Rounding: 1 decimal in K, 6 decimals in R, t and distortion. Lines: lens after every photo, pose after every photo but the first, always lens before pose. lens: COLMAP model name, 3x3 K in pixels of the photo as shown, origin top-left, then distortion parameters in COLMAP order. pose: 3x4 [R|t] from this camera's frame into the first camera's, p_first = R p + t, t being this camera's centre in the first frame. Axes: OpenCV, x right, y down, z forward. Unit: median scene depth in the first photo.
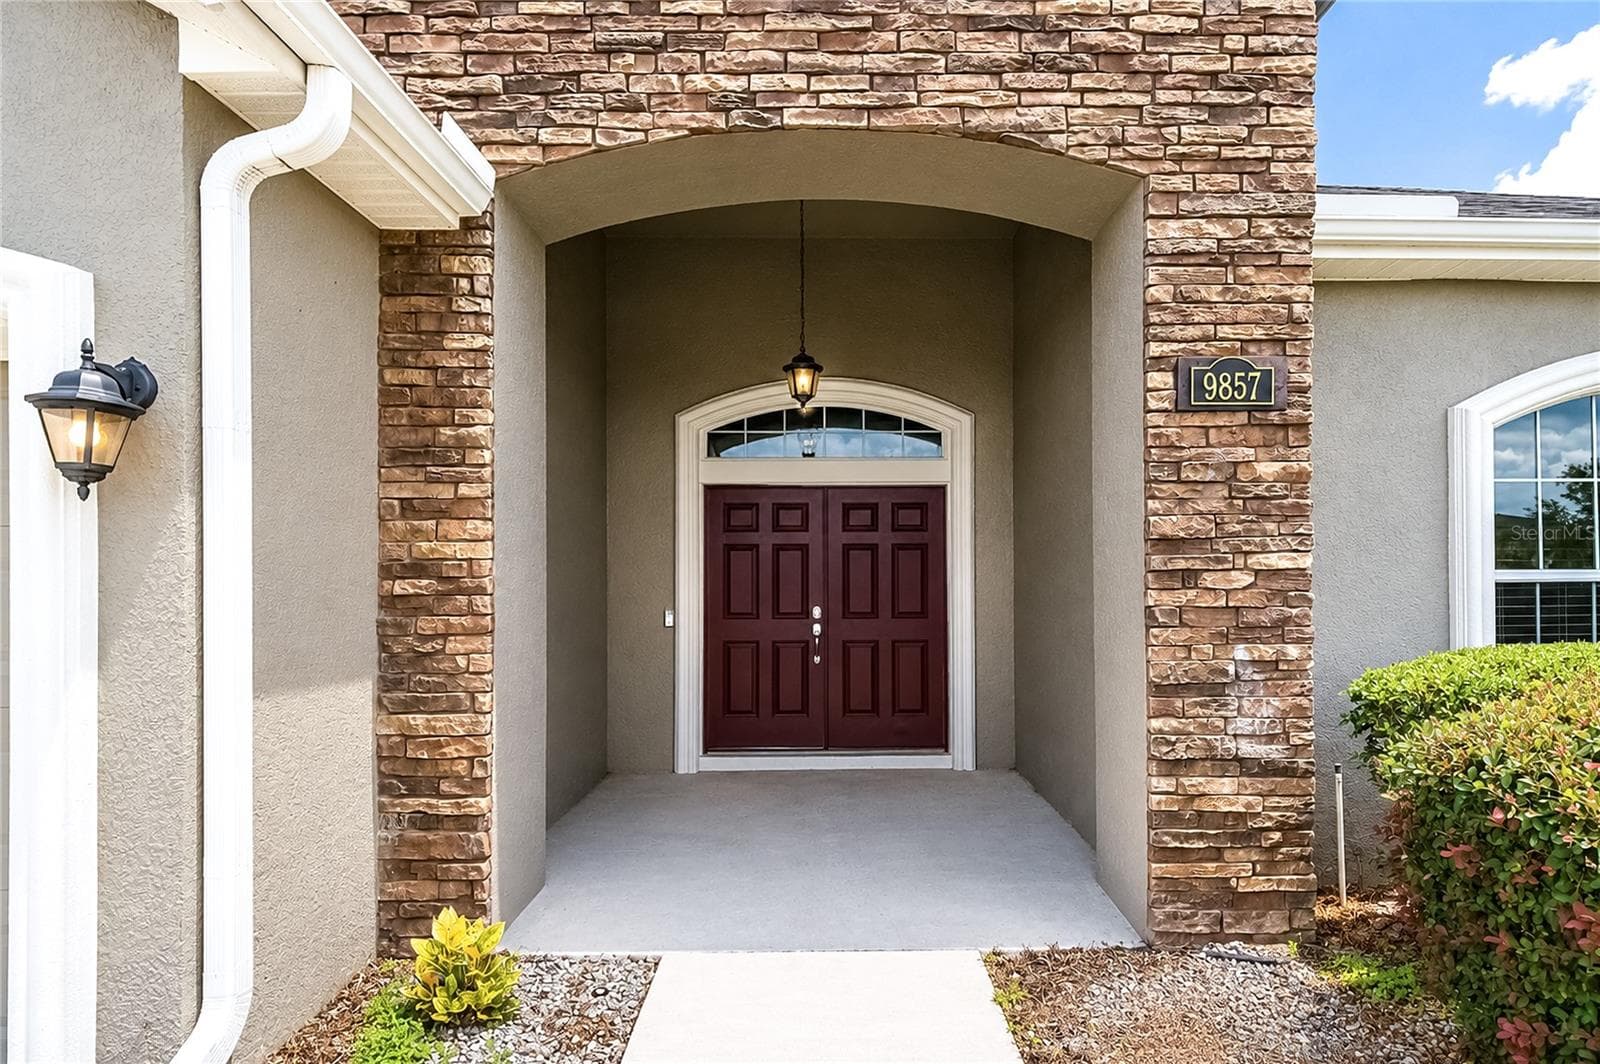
lens RADIAL K [[879.8, 0, 828.2], [0, 879.8, 557.9], [0, 0, 1]] dist [0.031793, 0.000587]
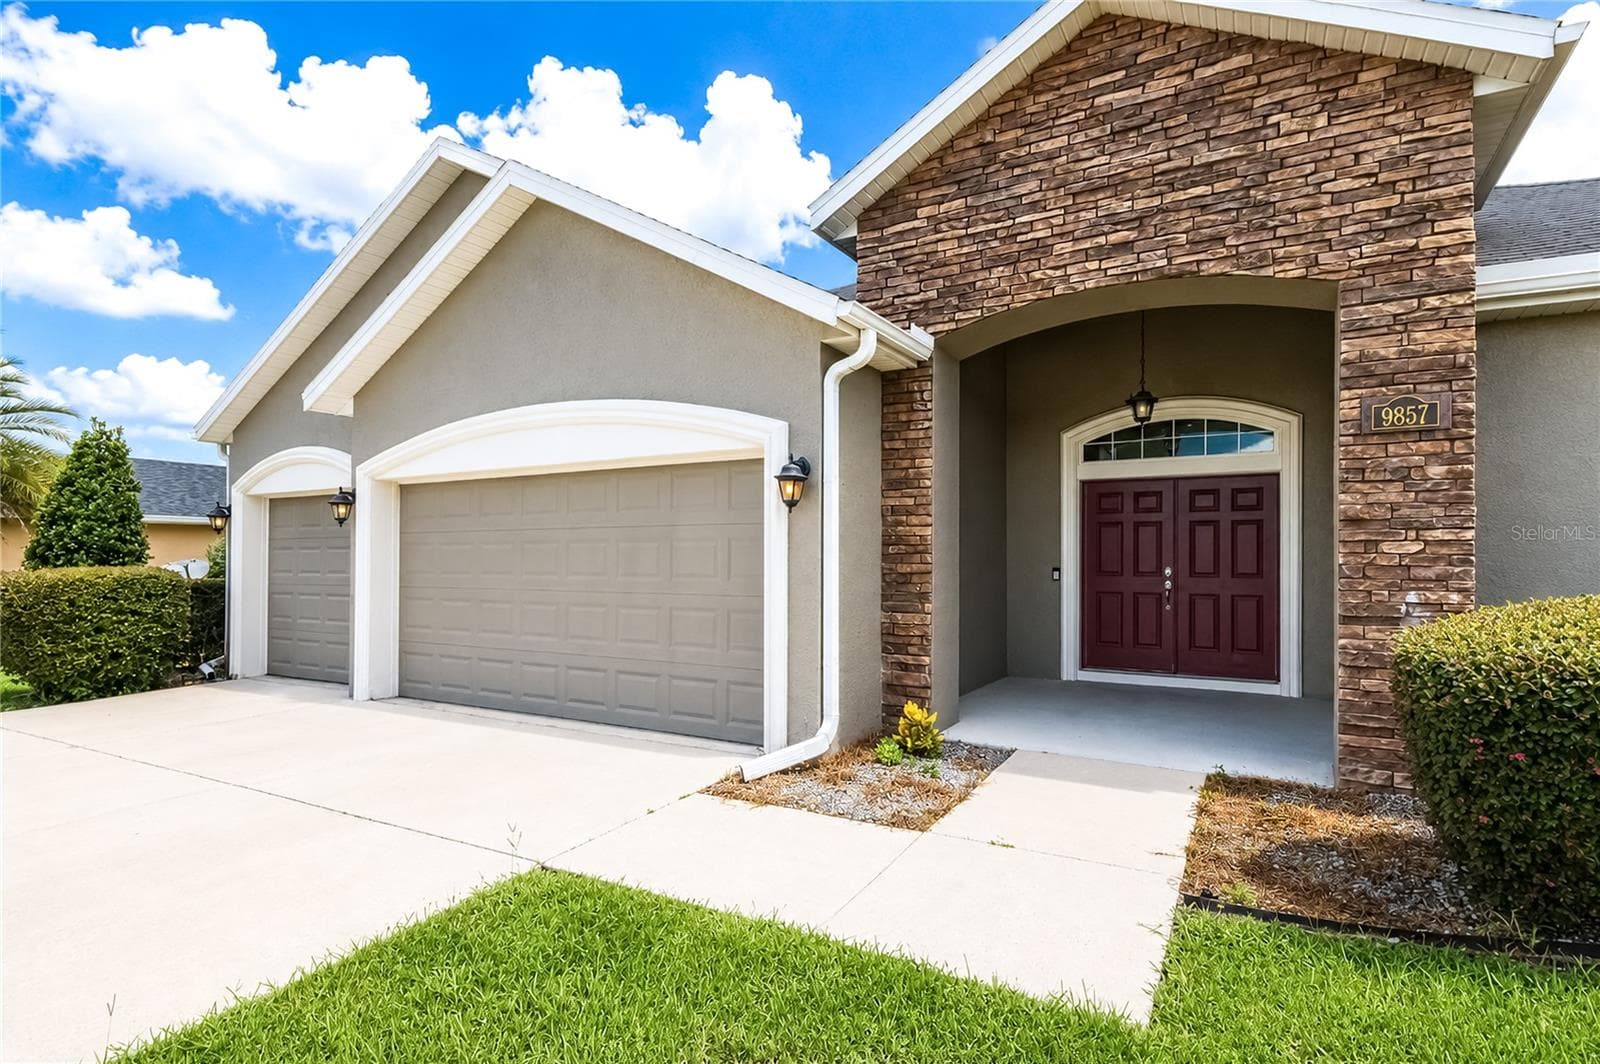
lens RADIAL K [[825.5, 0, 800.0], [0, 825.5, 532.0], [0, 0, 1]] dist [-0.000769, 0.000003]
pose [[0.850874, -0.000925, -0.525368, 0.320700], [0.002524, 0.999994, 0.002329, -0.006456], [0.525363, -0.003308, 0.850872, -0.688088]]
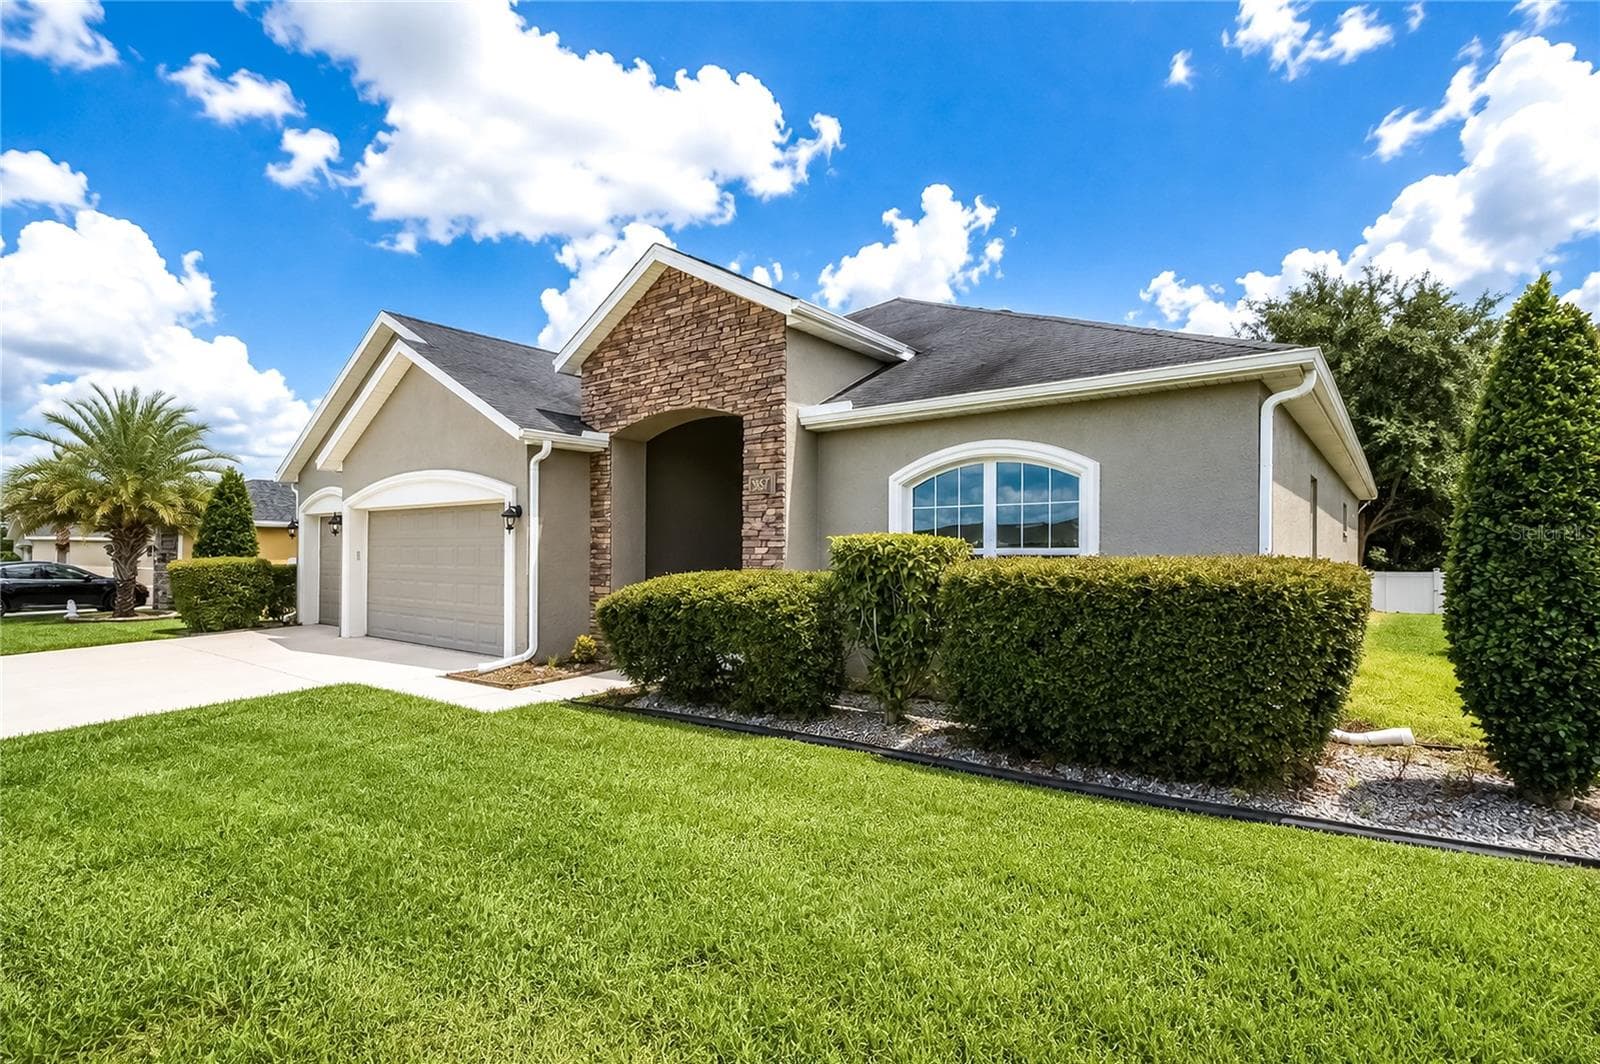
lens RADIAL K [[759.0, 0, 800.0], [0, 759.0, 532.0], [0, 0, 1]] dist [0.024609, -0.000152]
pose [[0.775865, 0.002377, -0.630895, 2.036484], [0.002067, 0.999978, 0.006309, -0.056093], [0.630896, -0.006199, 0.775843, -0.849972]]
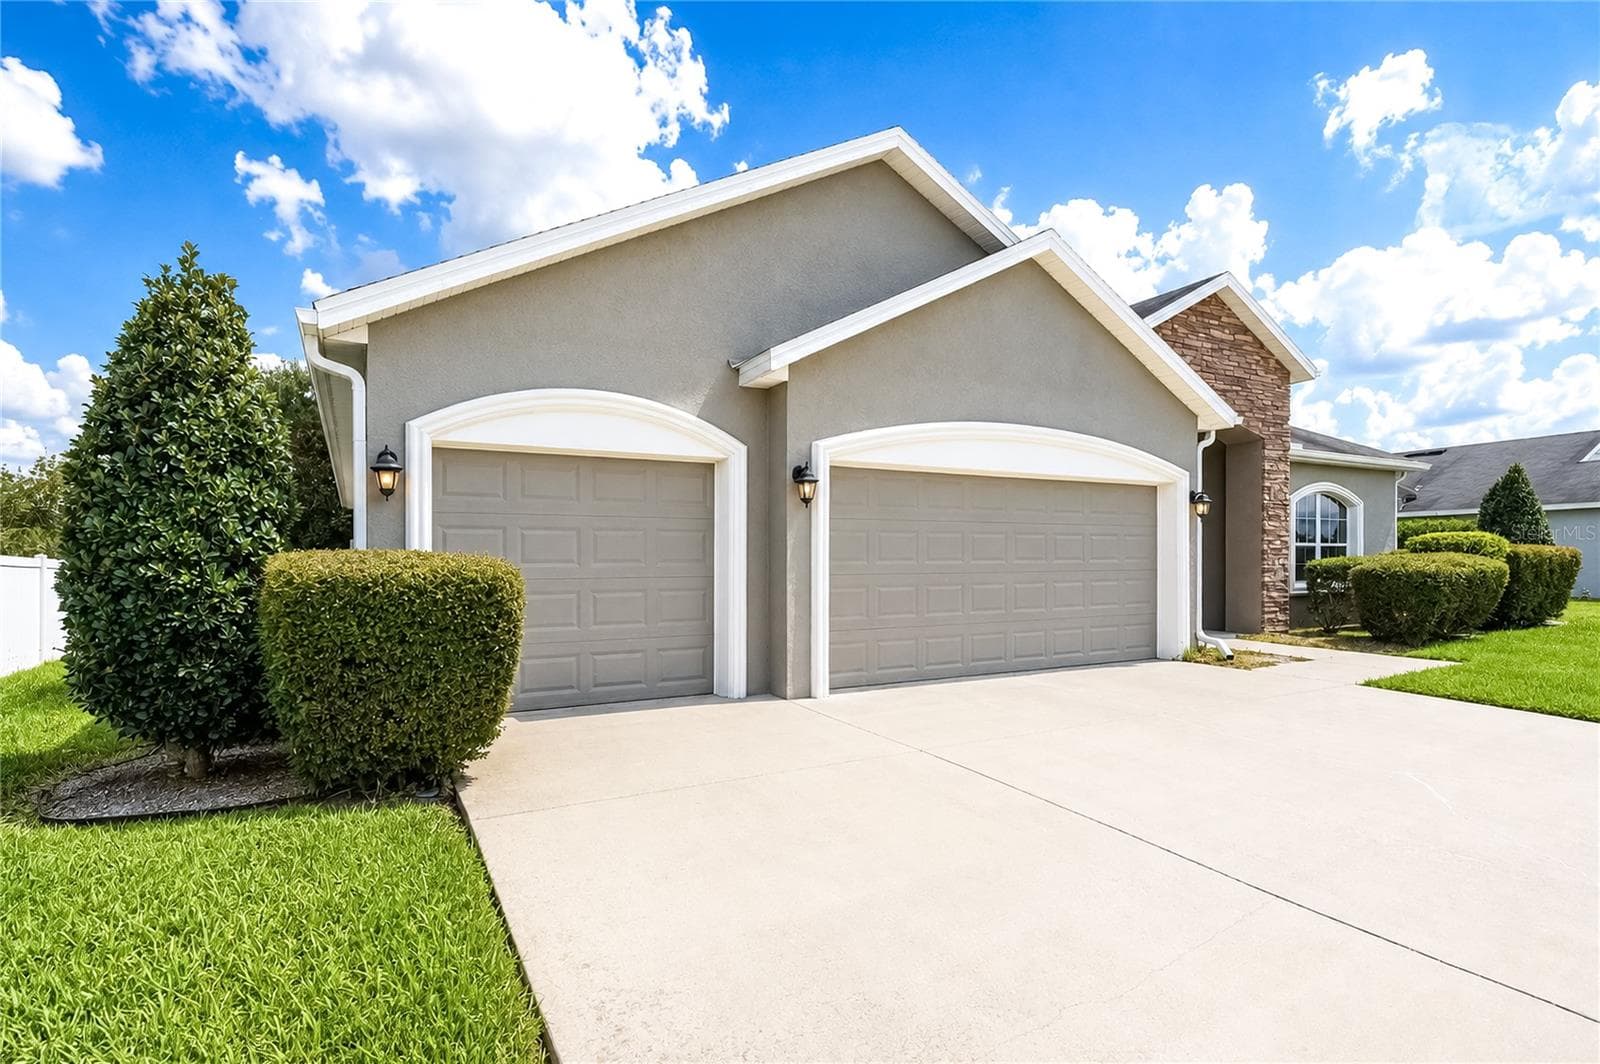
lens RADIAL K [[825.5, 0, 800.0], [0, 825.5, 532.0], [0, 0, 1]] dist [-0.000769, 0.000003]
pose [[0.891218, 0.023864, 0.452947, -2.991931], [-0.015473, 0.999633, -0.022222, 0.091364], [-0.453311, 0.012796, 0.891260, -1.265974]]
